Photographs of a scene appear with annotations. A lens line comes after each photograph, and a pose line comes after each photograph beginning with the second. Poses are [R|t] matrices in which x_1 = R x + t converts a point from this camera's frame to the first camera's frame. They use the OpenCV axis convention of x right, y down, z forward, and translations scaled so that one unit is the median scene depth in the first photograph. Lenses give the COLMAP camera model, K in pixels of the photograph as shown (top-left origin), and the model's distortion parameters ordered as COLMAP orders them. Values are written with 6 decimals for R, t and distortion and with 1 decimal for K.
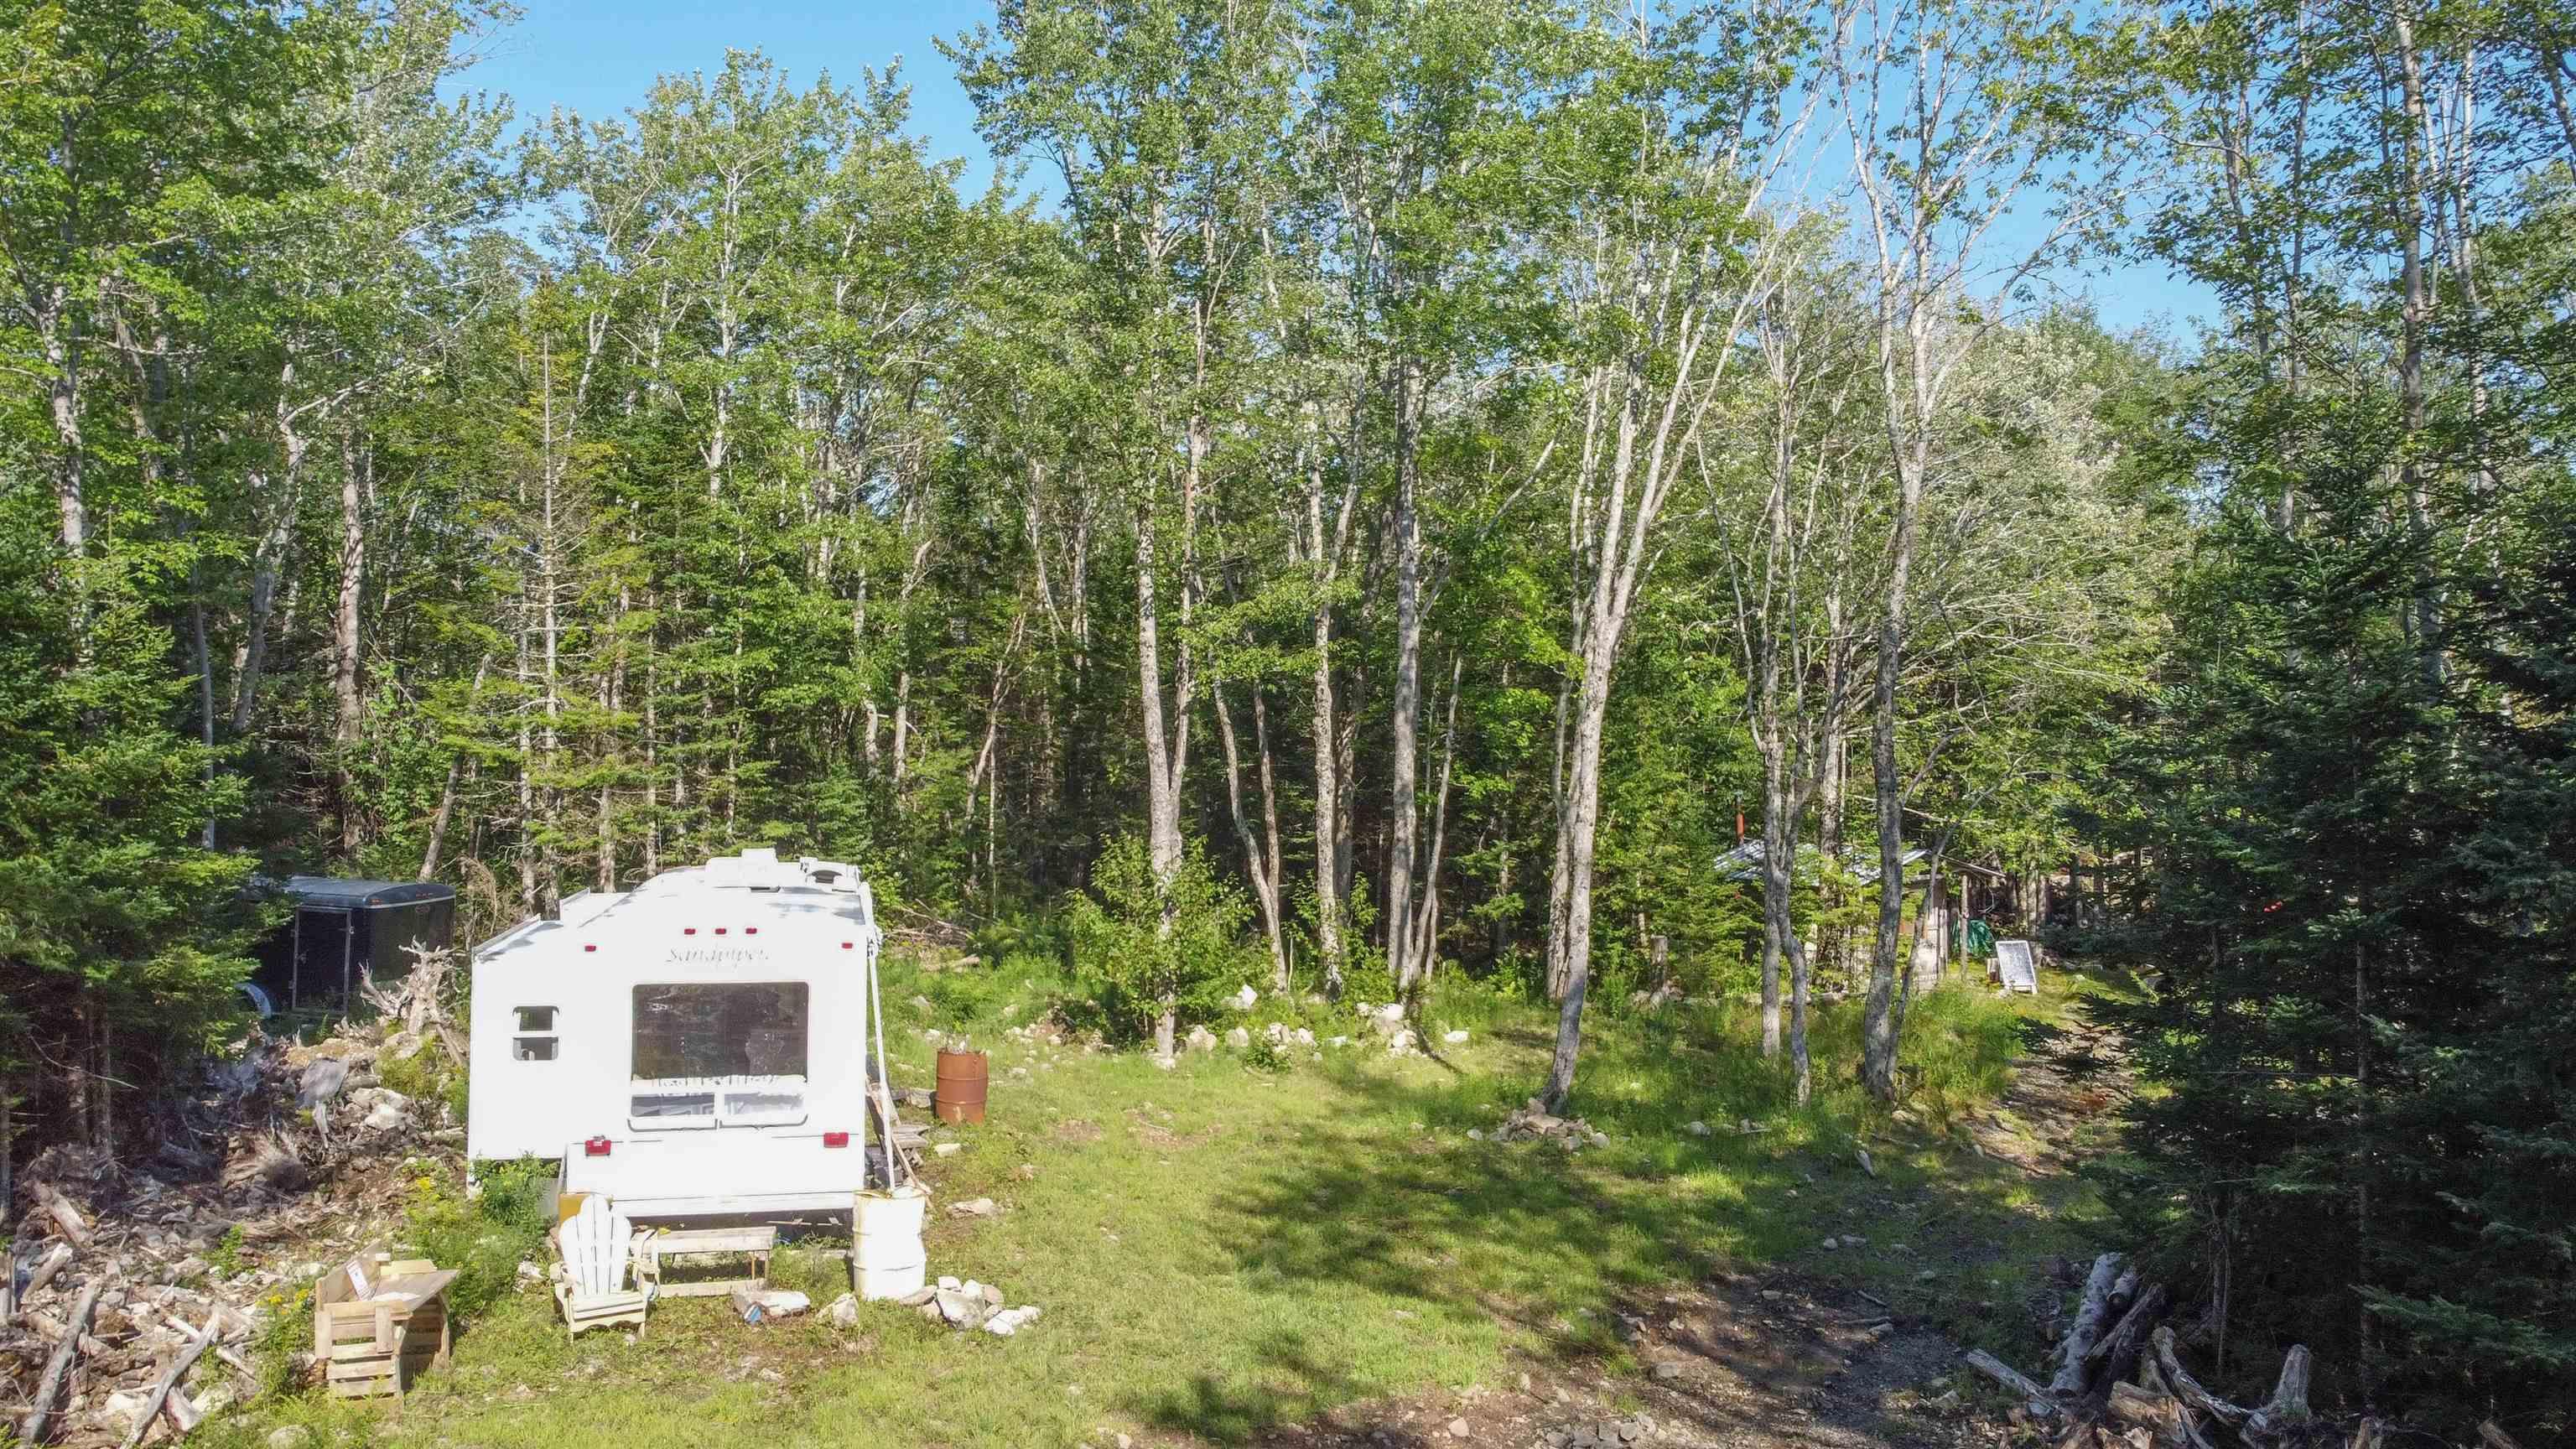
lens RADIAL K [[1956.9, 0, 1283.7], [0, 1956.9, 720.9], [0, 0, 1]] dist [-0.000436, -0.005818]
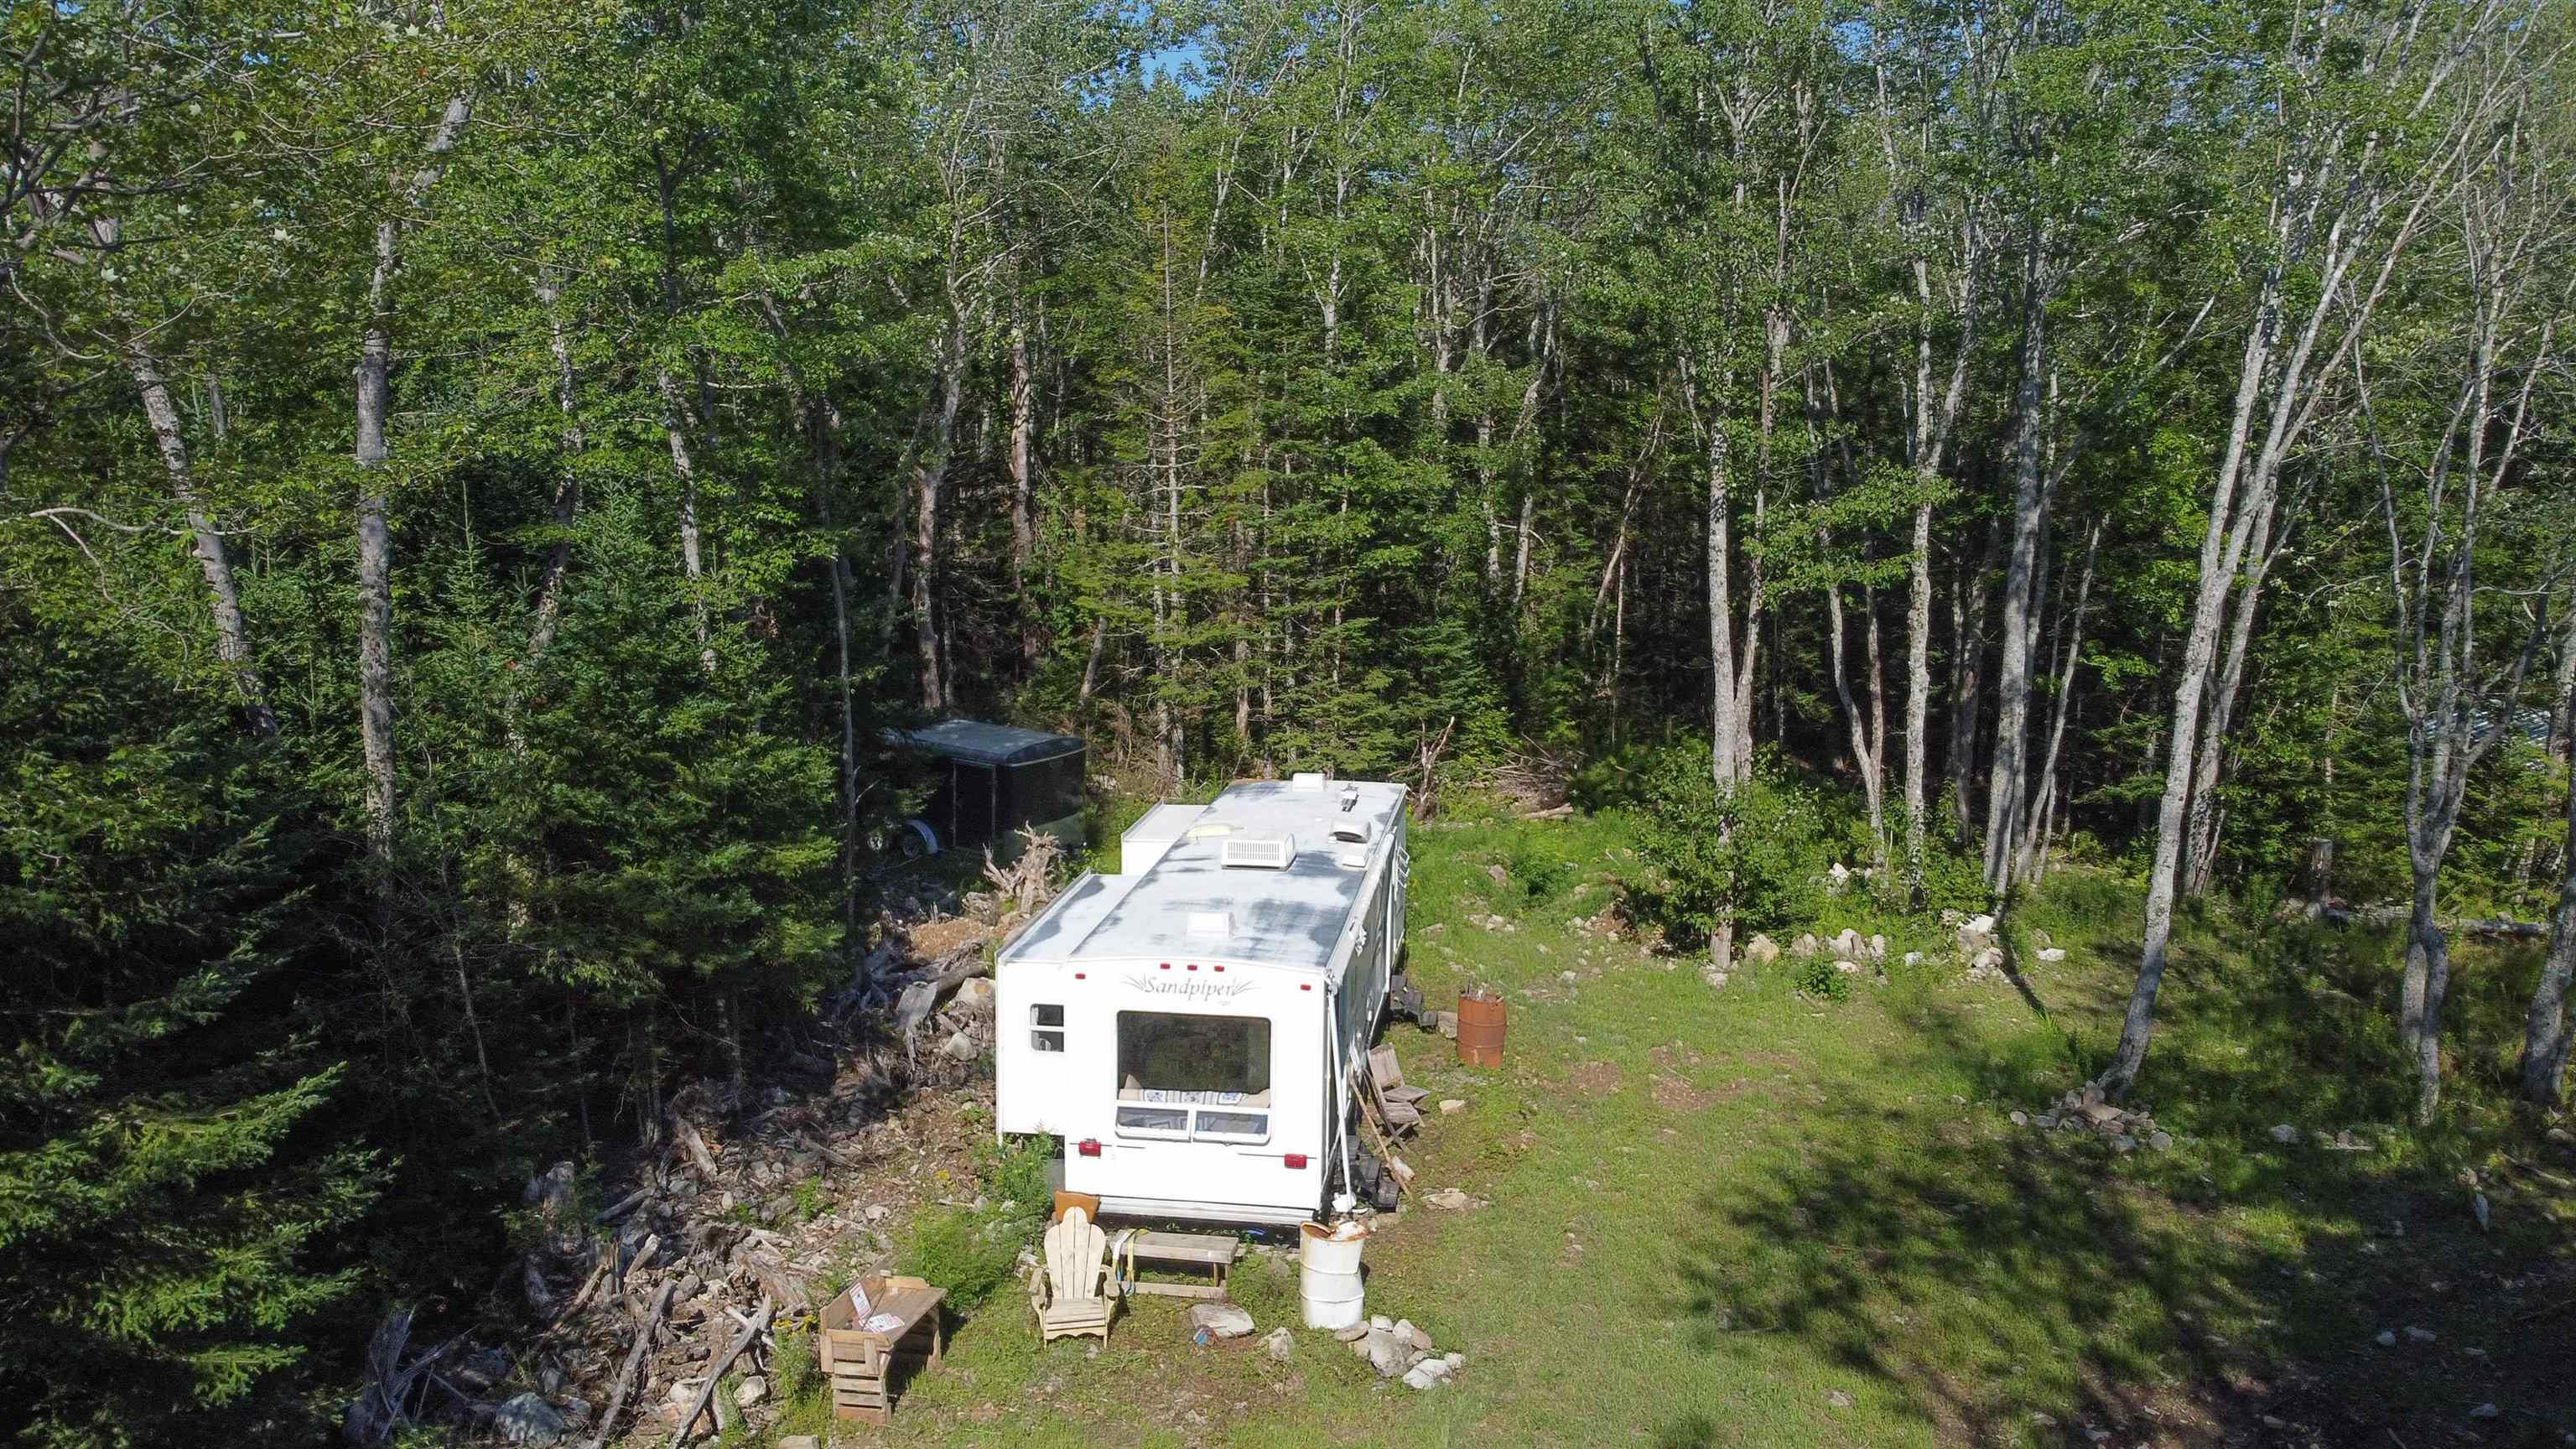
lens RADIAL K [[1956.9, 0, 1287.2], [0, 1956.9, 722.1], [0, 0, 1]] dist [-0.000436, -0.005818]
pose [[0.935167, 0.053346, -0.350167, 0.074055], [0.005331, 0.986362, 0.164504, -0.114058], [0.354167, -0.155705, 0.922129, 0.024976]]
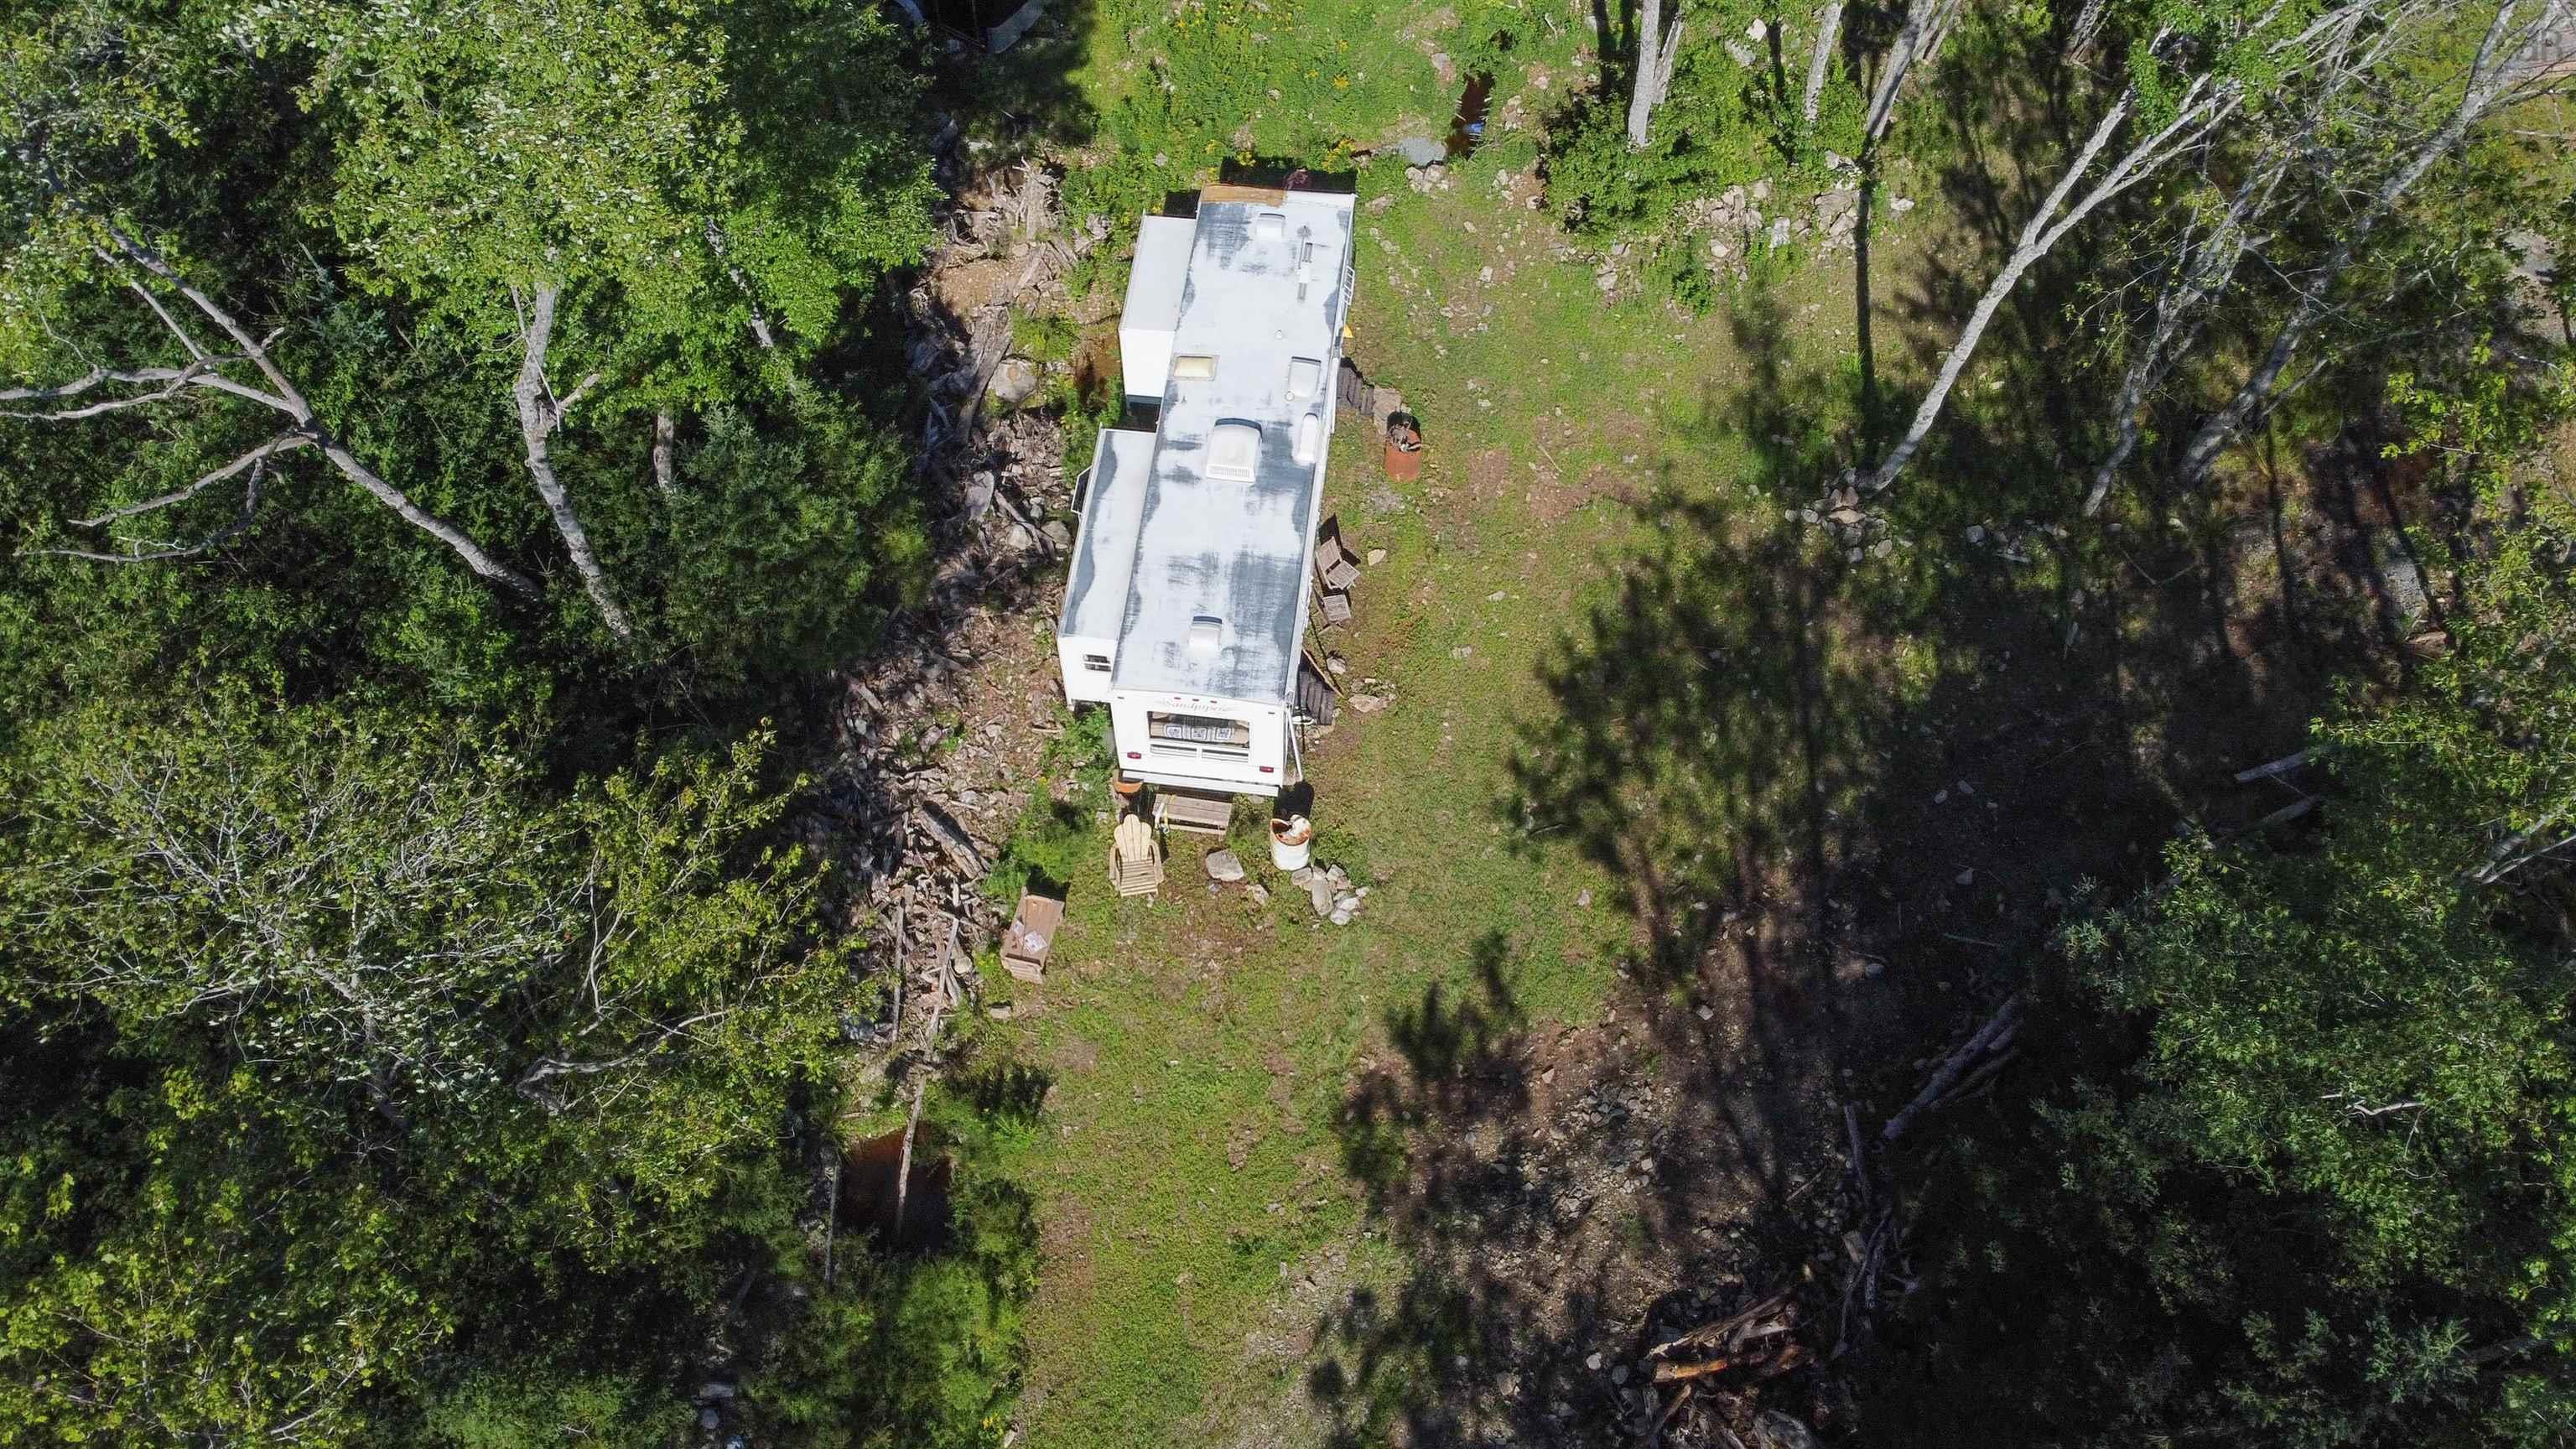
lens RADIAL K [[1956.9, 0, 1272.4], [0, 1956.9, 749.0], [0, 0, 1]] dist [-0.000436, -0.005818]
pose [[0.941019, 0.292325, -0.170383, 0.034080], [0.014111, 0.469217, 0.882970, -0.732894], [0.338061, -0.833295, 0.437417, 0.155431]]
